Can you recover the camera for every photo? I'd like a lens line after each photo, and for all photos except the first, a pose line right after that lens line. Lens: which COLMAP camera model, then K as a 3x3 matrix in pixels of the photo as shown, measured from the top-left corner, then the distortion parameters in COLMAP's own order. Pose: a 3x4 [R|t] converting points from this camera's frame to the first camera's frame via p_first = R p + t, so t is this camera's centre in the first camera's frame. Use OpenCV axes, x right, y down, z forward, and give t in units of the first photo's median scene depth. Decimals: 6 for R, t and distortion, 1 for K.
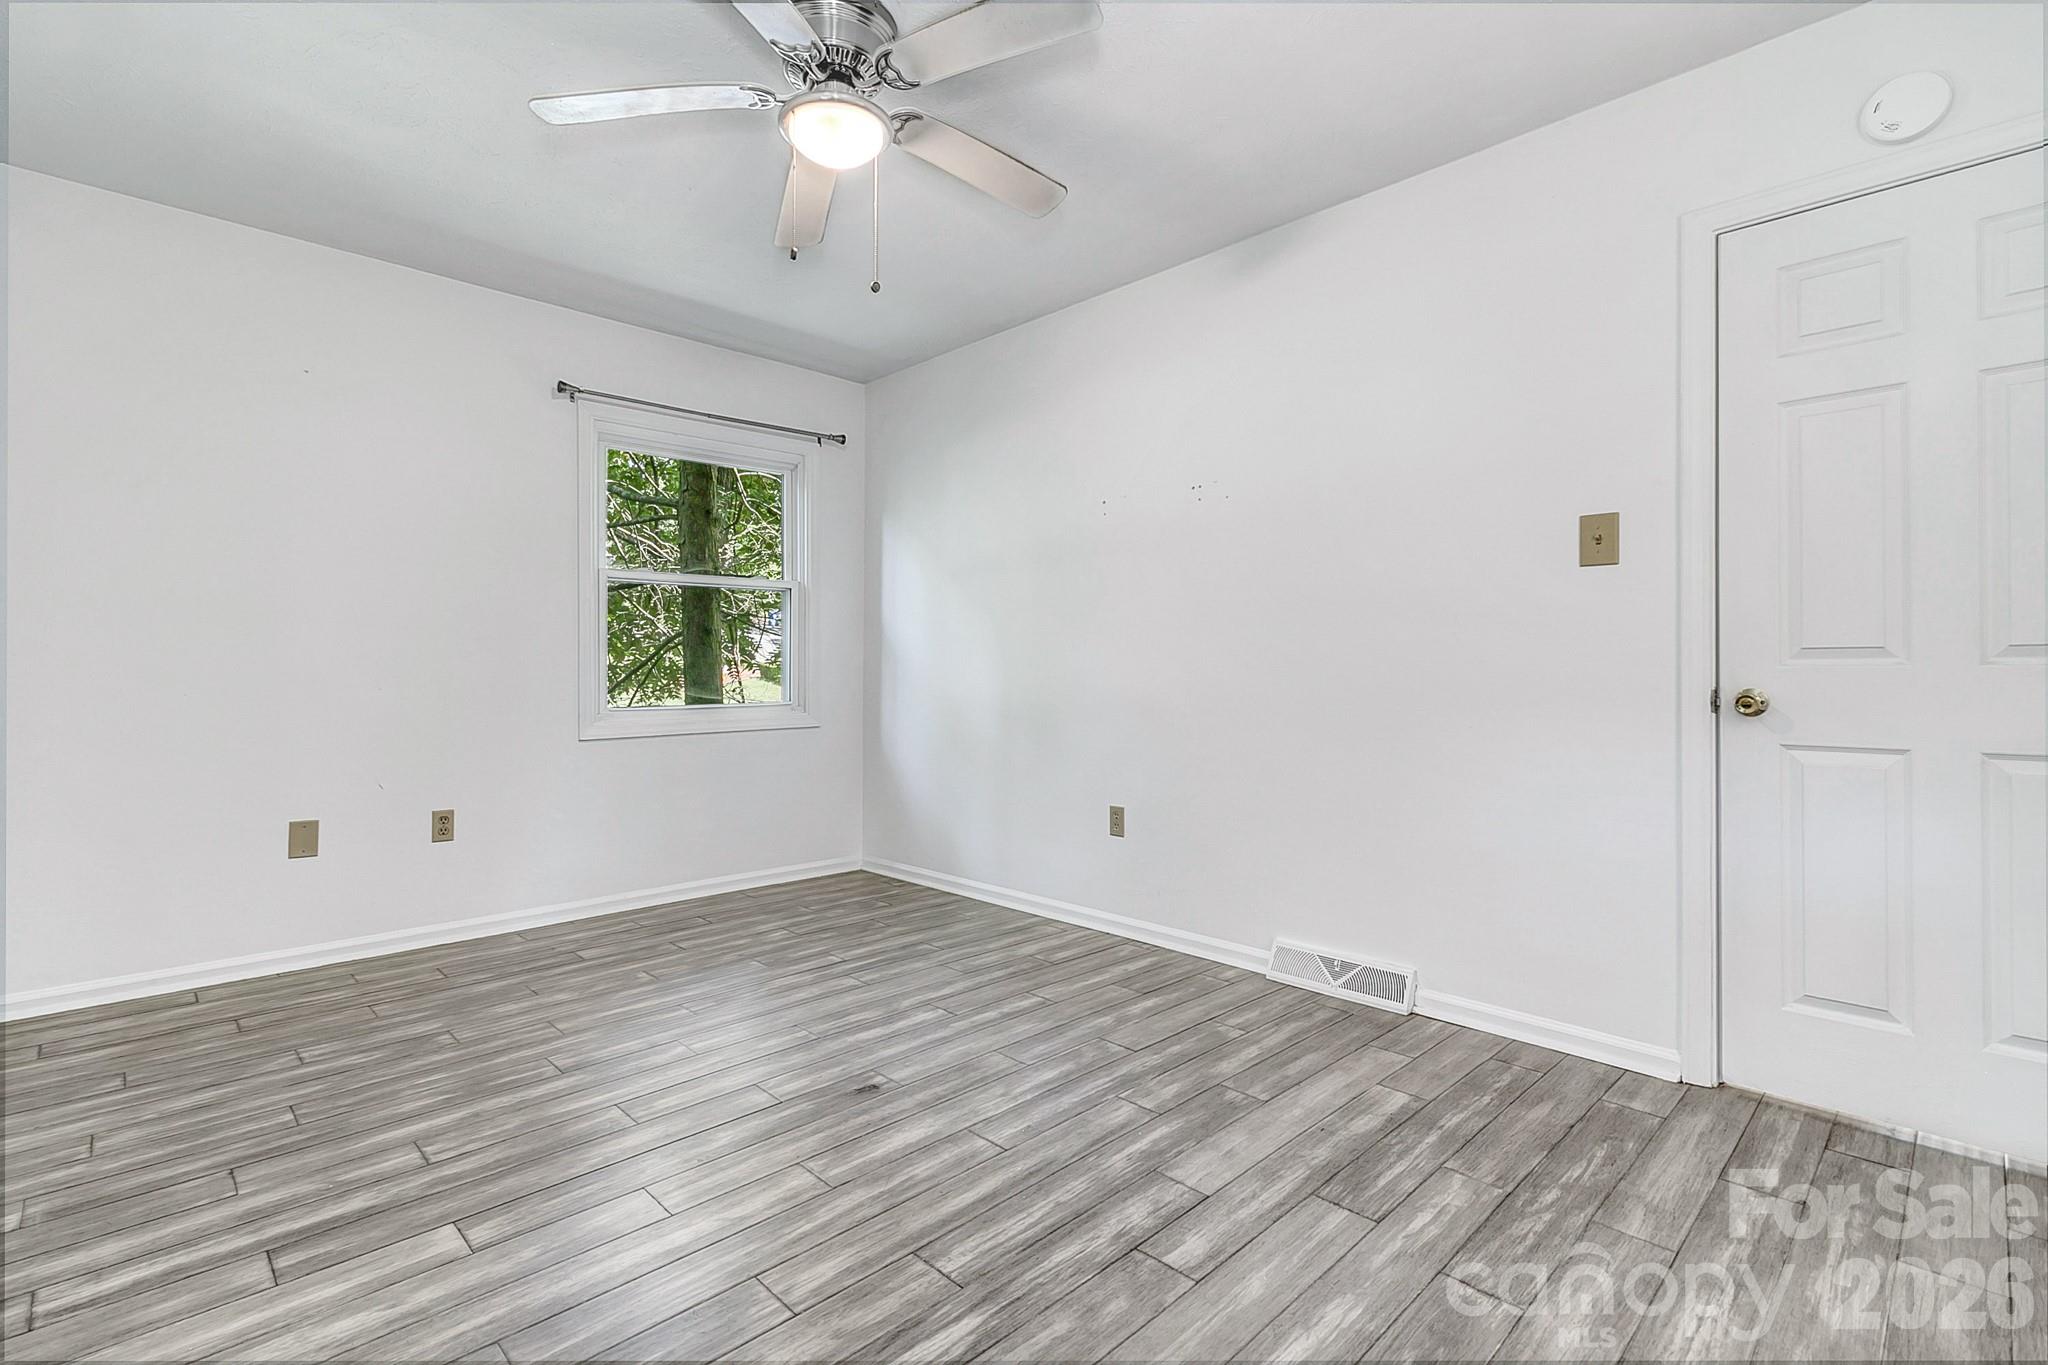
lens RADIAL K [[938.6, 0, 1022.0], [0, 938.6, 667.5], [0, 0, 1]] dist [-0.000830, 0.000319]
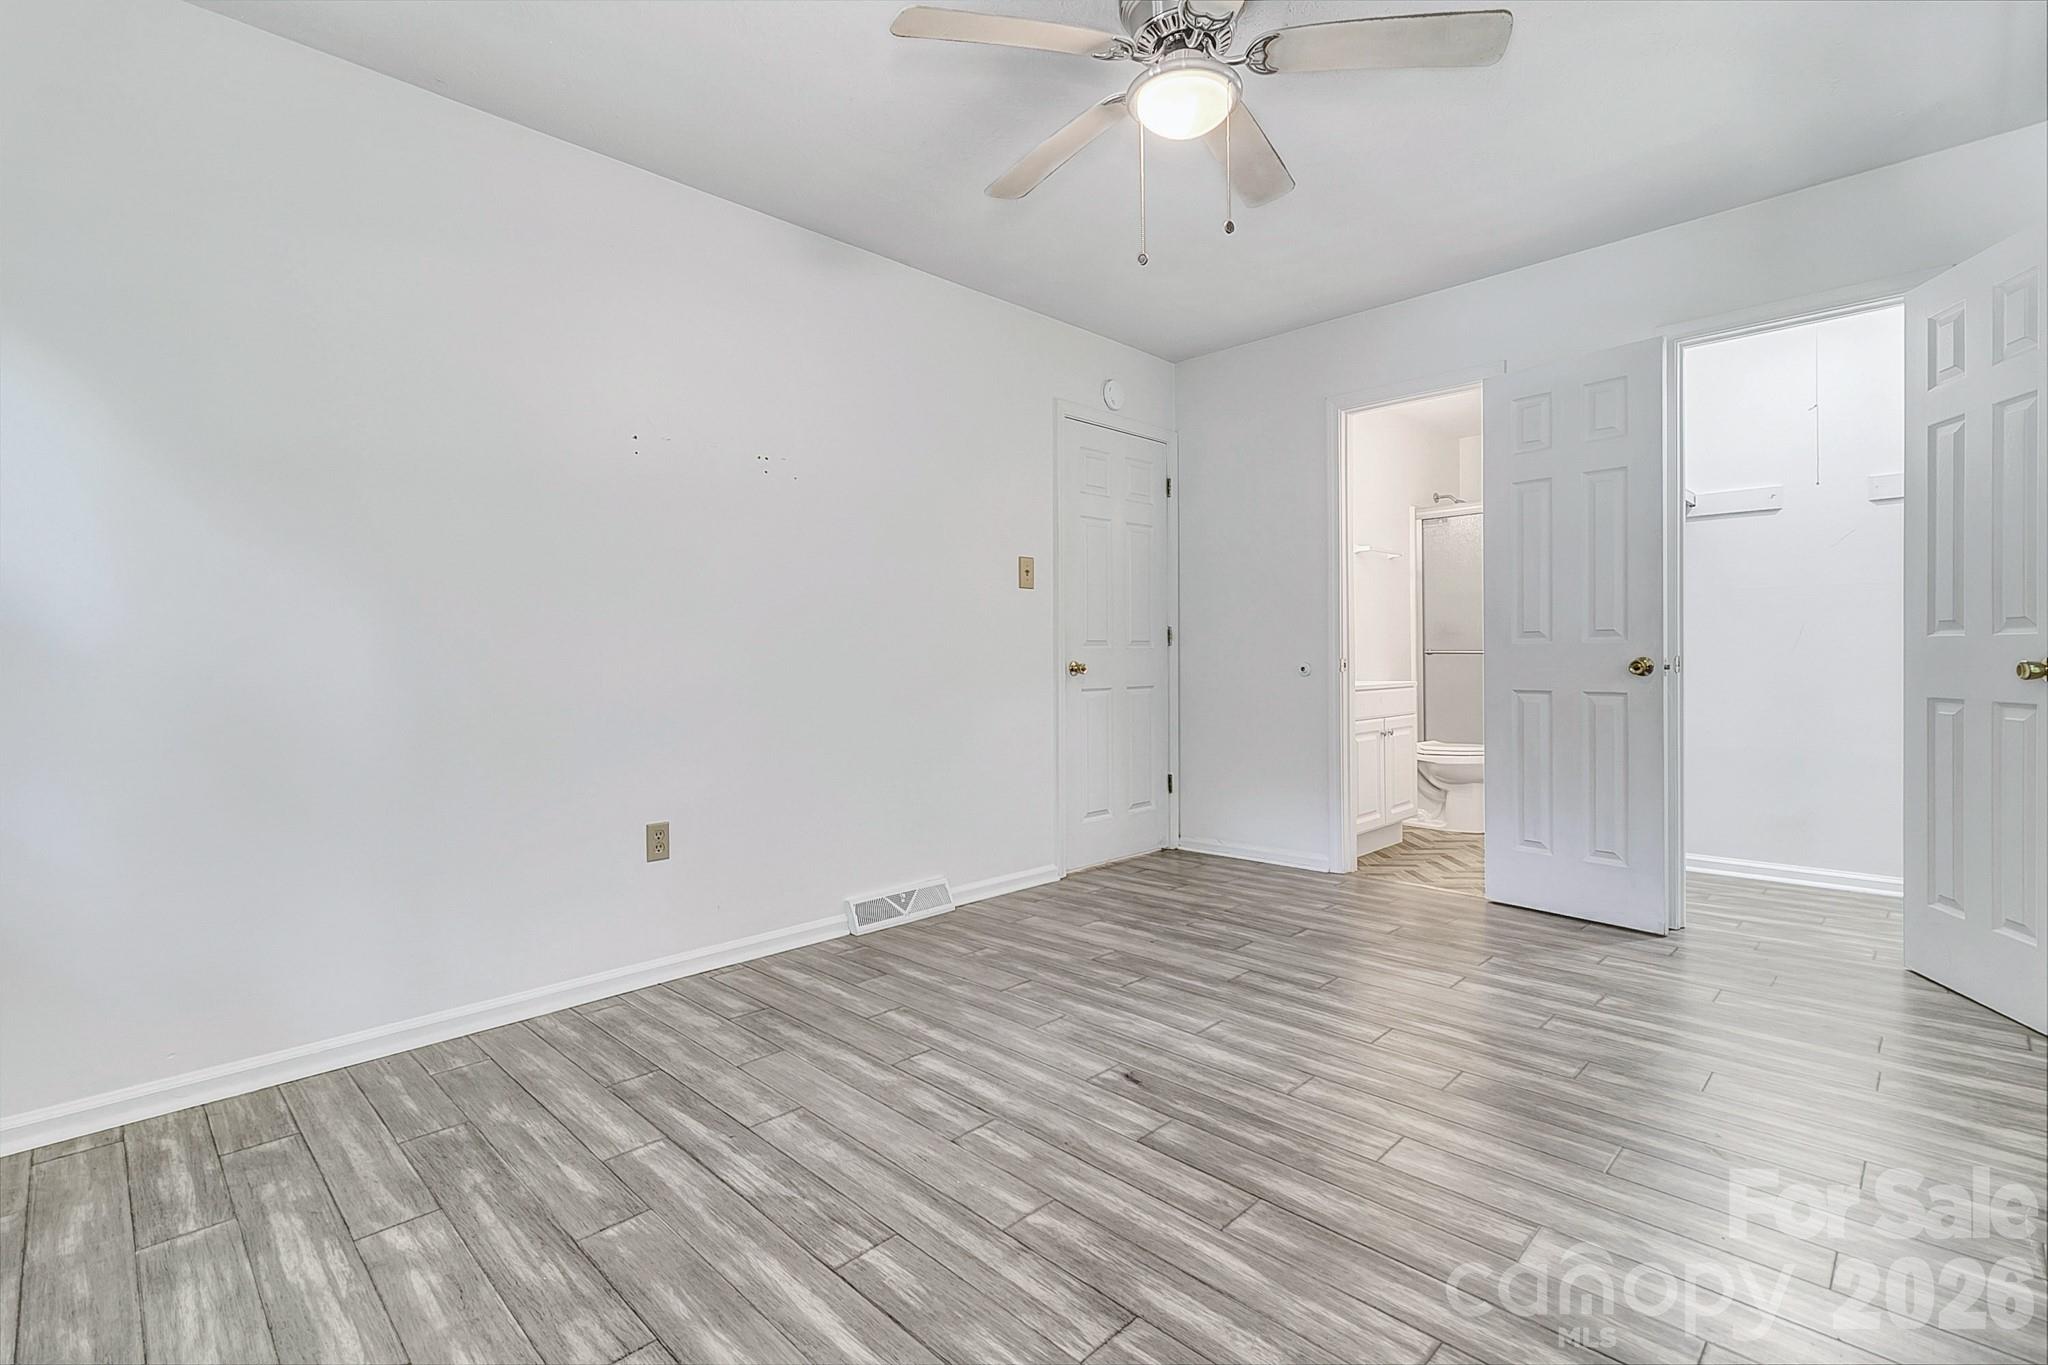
lens RADIAL K [[938.6, 0, 1022.0], [0, 938.6, 667.5], [0, 0, 1]] dist [-0.000830, 0.000319]
pose [[-0.014971, -0.013521, 0.999797, -1.076786], [0.004649, 0.999897, 0.013592, 0.008563], [-0.999877, 0.004851, -0.014906, 1.074211]]
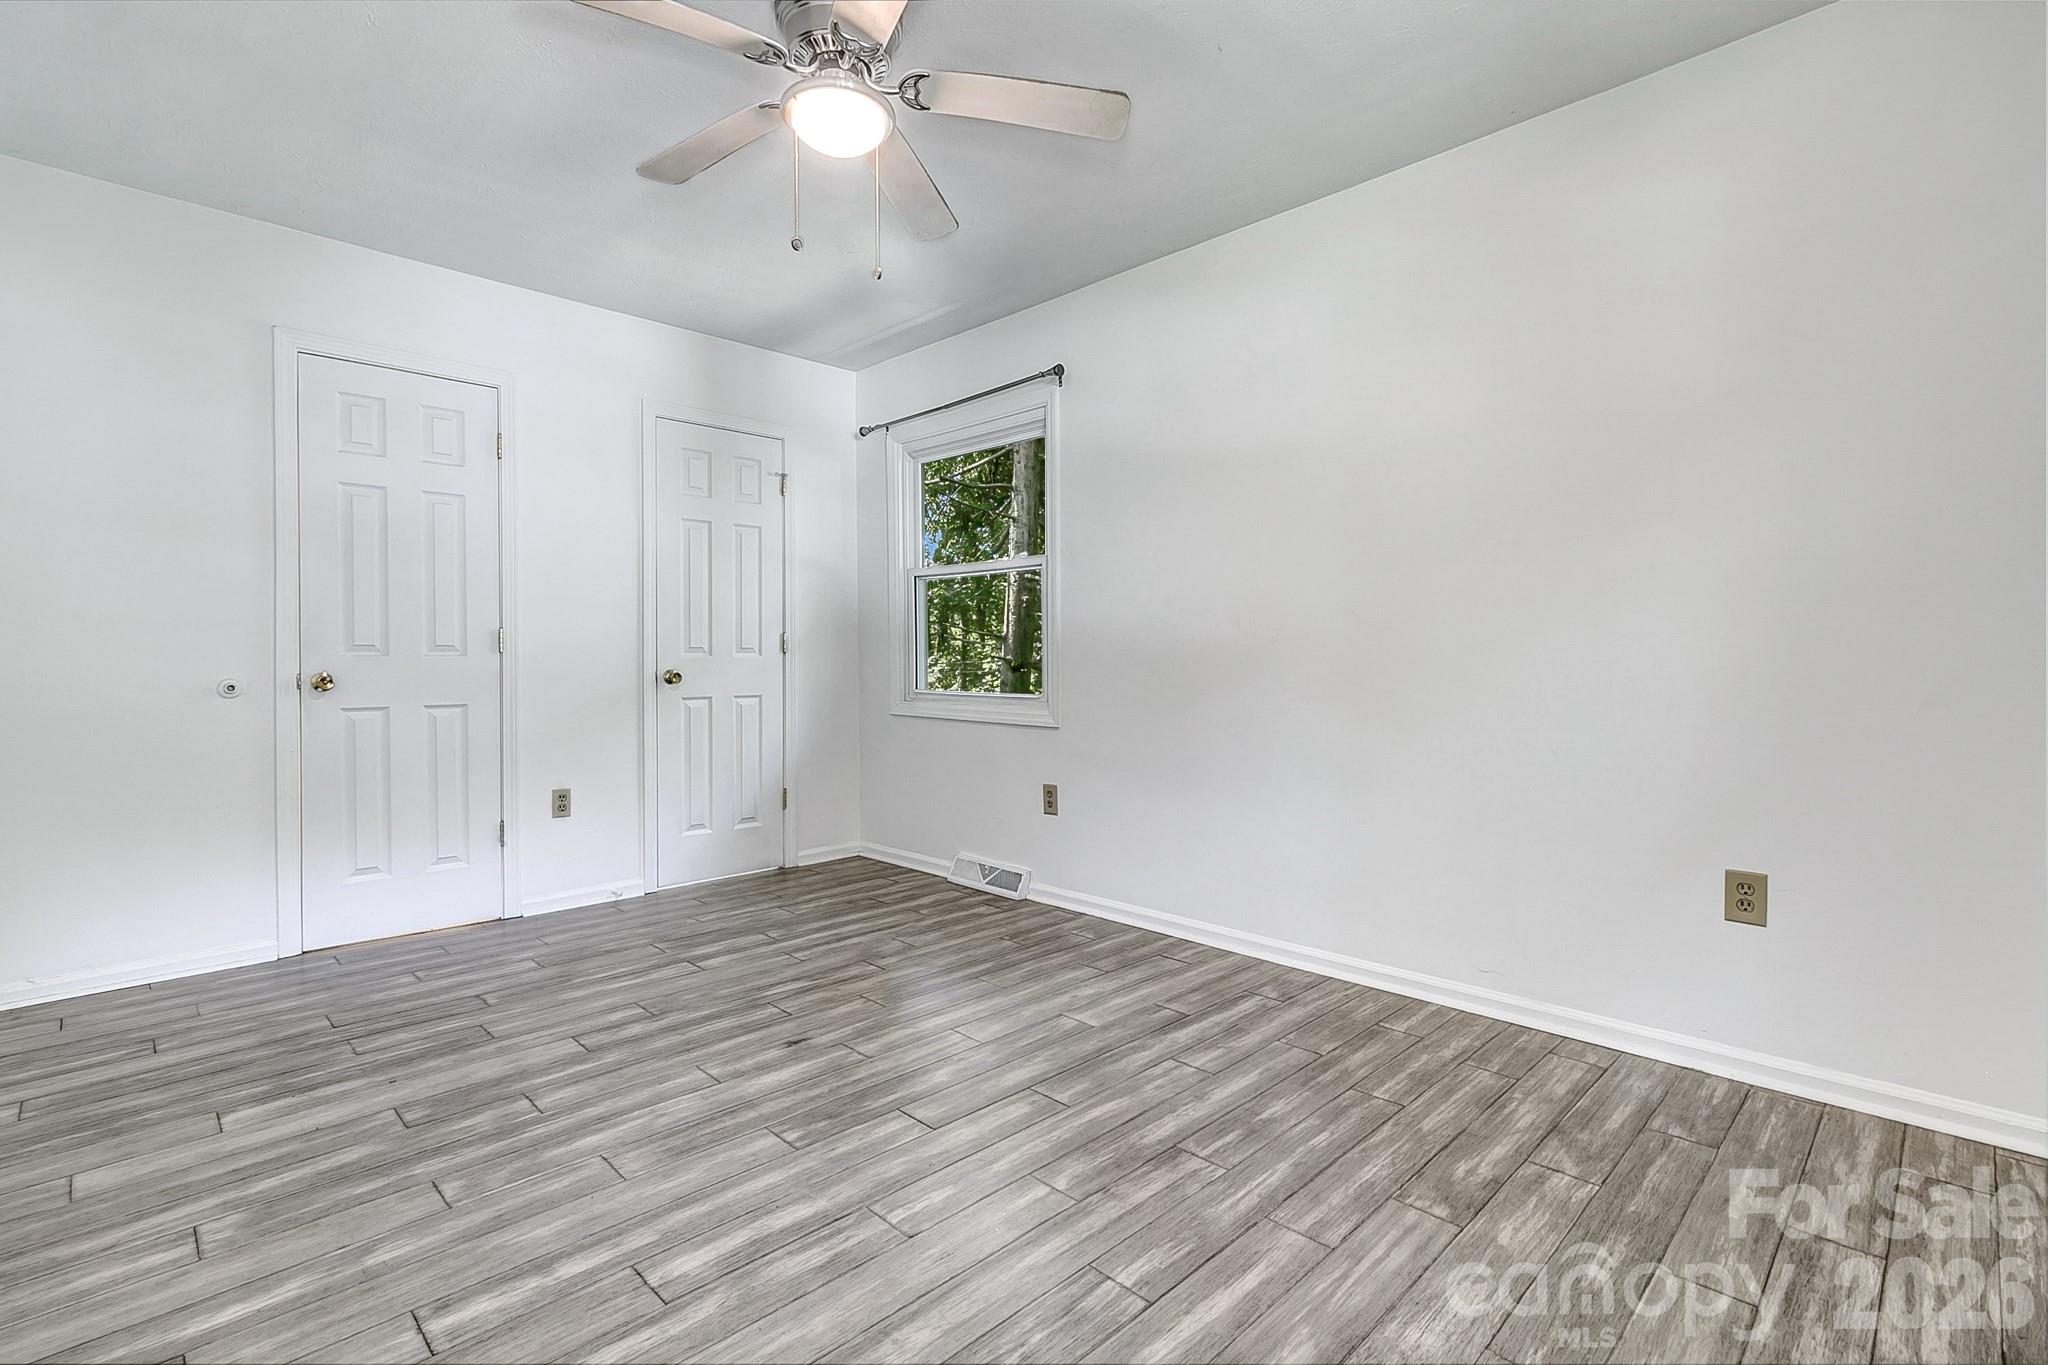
lens RADIAL K [[938.6, 0, 1022.0], [0, 938.6, 667.5], [0, 0, 1]] dist [-0.000830, 0.000319]
pose [[-0.999981, 0.002546, -0.005670, -0.349766], [0.002532, 0.999994, 0.002483, 0.010099], [0.005676, 0.002469, -0.999981, 1.810603]]
